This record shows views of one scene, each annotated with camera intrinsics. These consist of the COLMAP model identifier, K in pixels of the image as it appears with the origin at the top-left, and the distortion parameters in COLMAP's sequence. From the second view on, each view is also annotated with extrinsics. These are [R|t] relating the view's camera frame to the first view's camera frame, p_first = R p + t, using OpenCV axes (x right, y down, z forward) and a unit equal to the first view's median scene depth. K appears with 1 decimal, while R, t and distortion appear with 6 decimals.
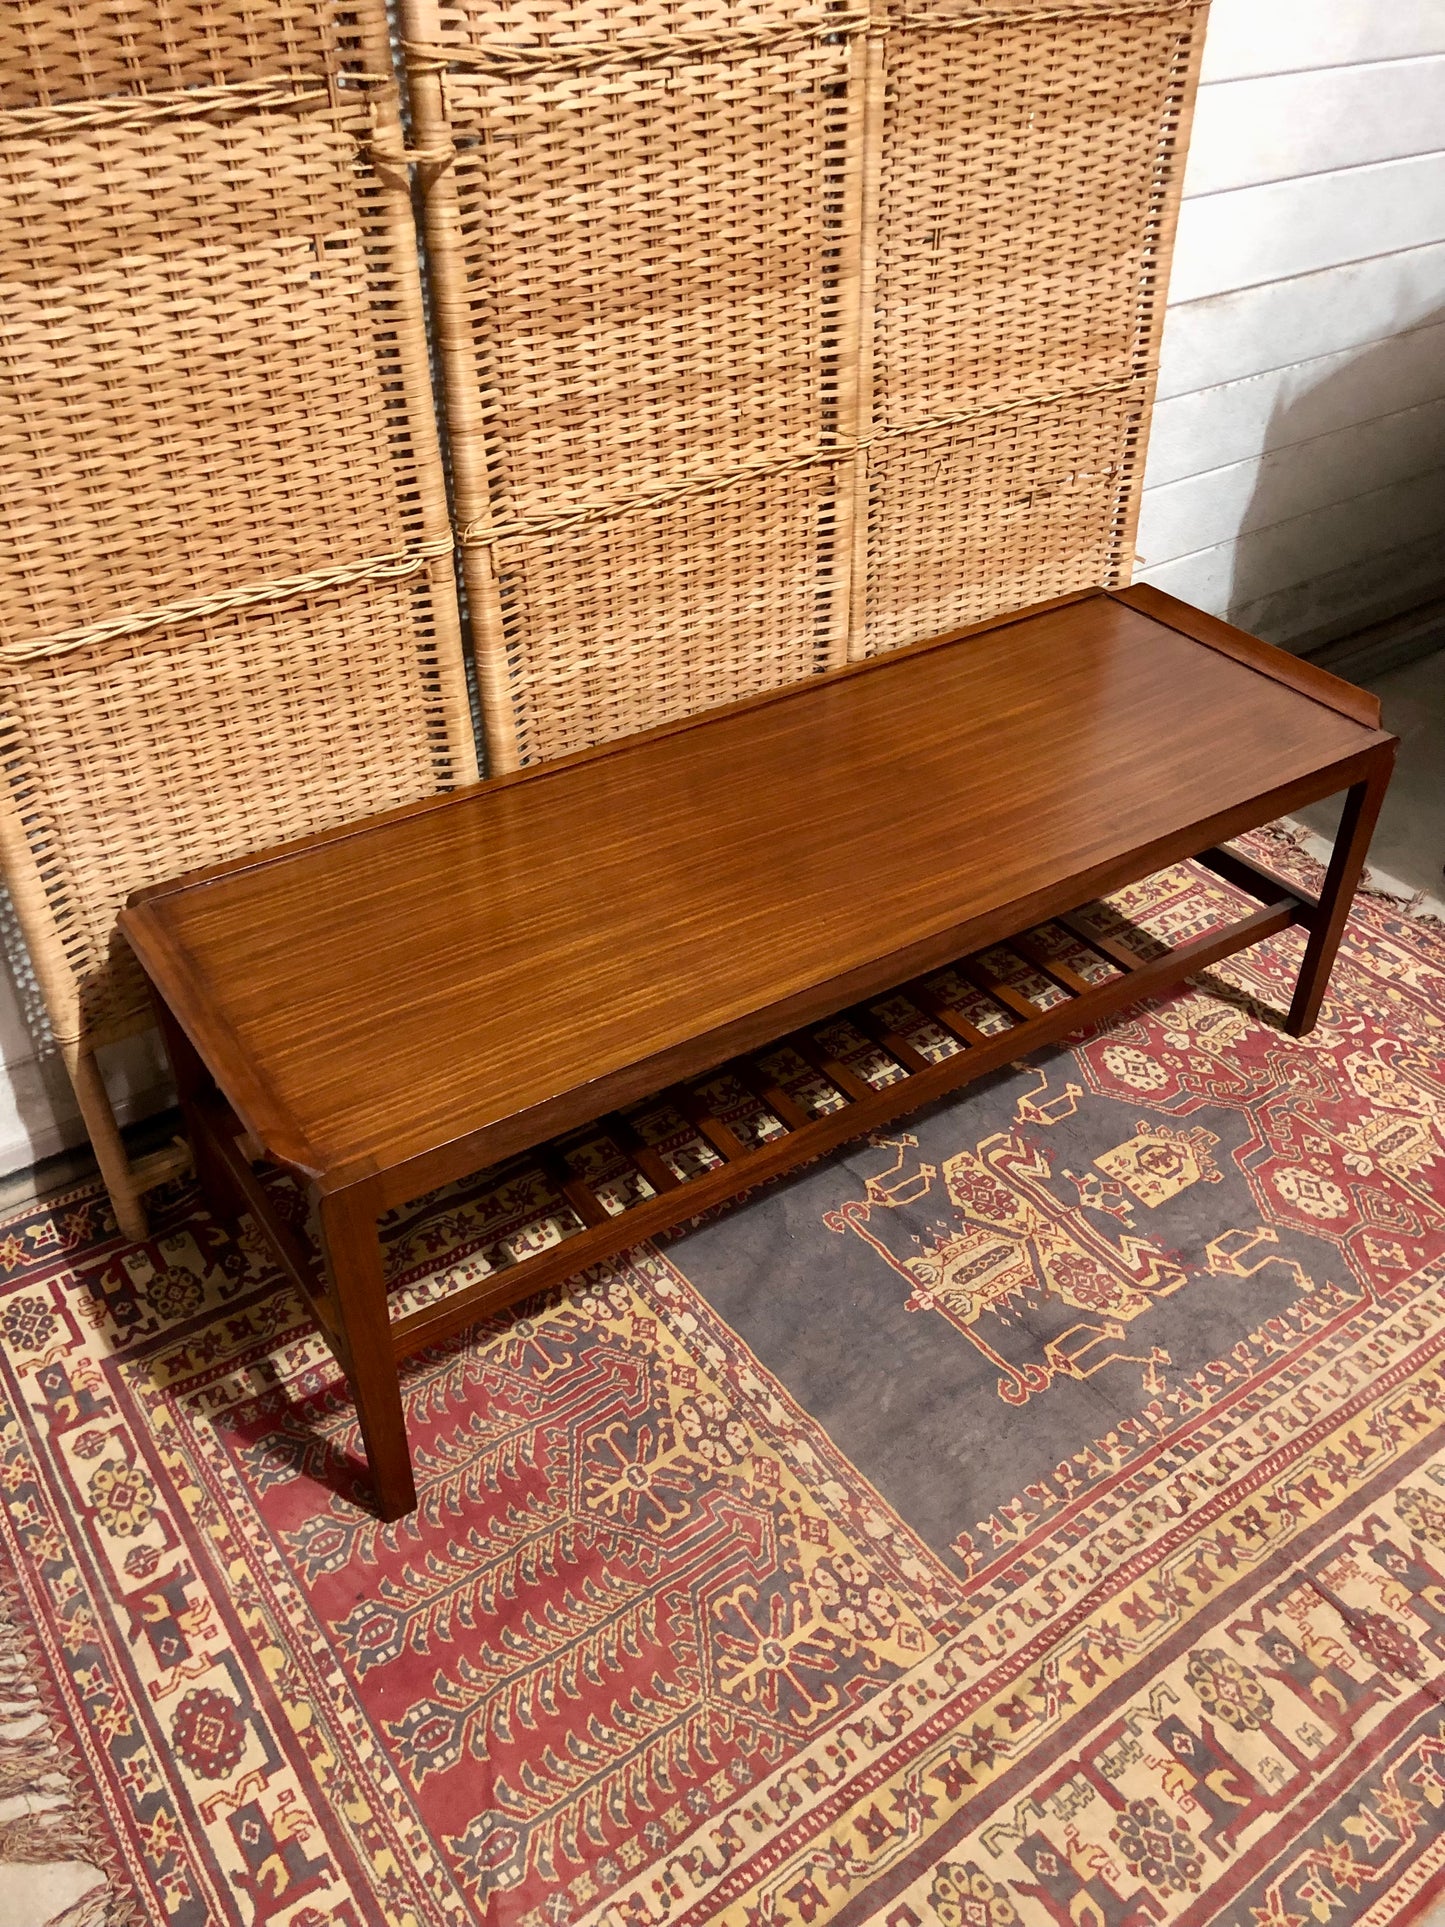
lens RADIAL K [[1573.7, 0, 713.3], [0, 1573.7, 963.9], [0, 0, 1]] dist [0.001588, 0.028189]
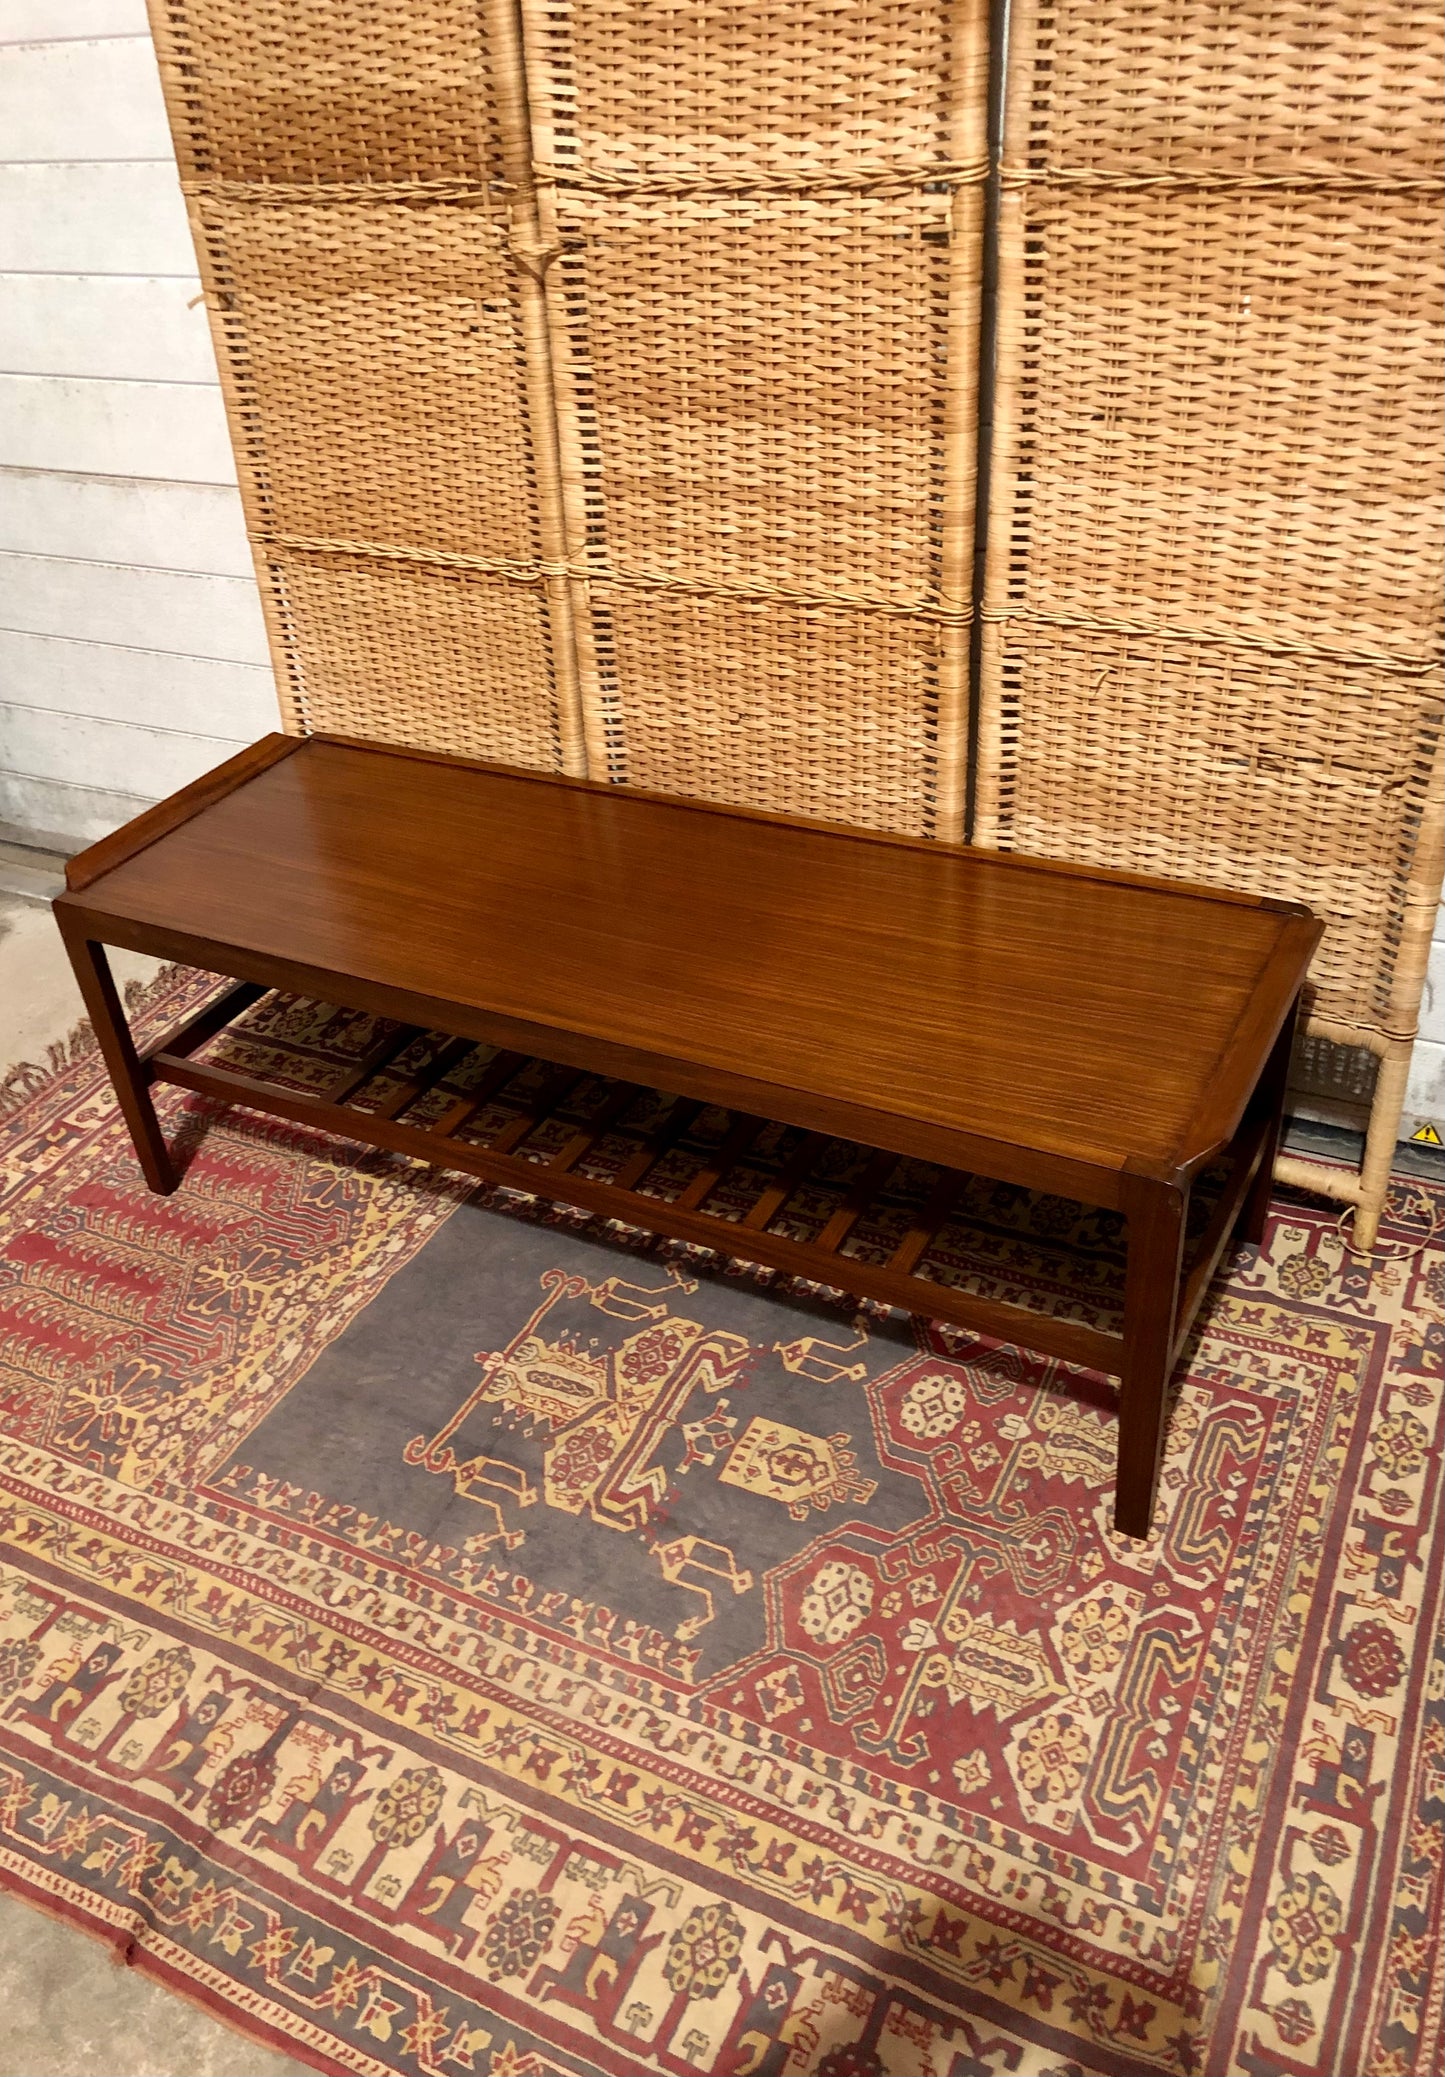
lens RADIAL K [[1738.0, 0, 722.5], [0, 1738.0, 1038.5], [0, 0, 1]] dist [0.039092, -0.064858]
pose [[0.450961, 0.463162, -0.762965, 1.077196], [-0.474074, 0.848567, 0.234919, -0.340858], [0.756232, 0.255763, 0.602244, 0.403072]]
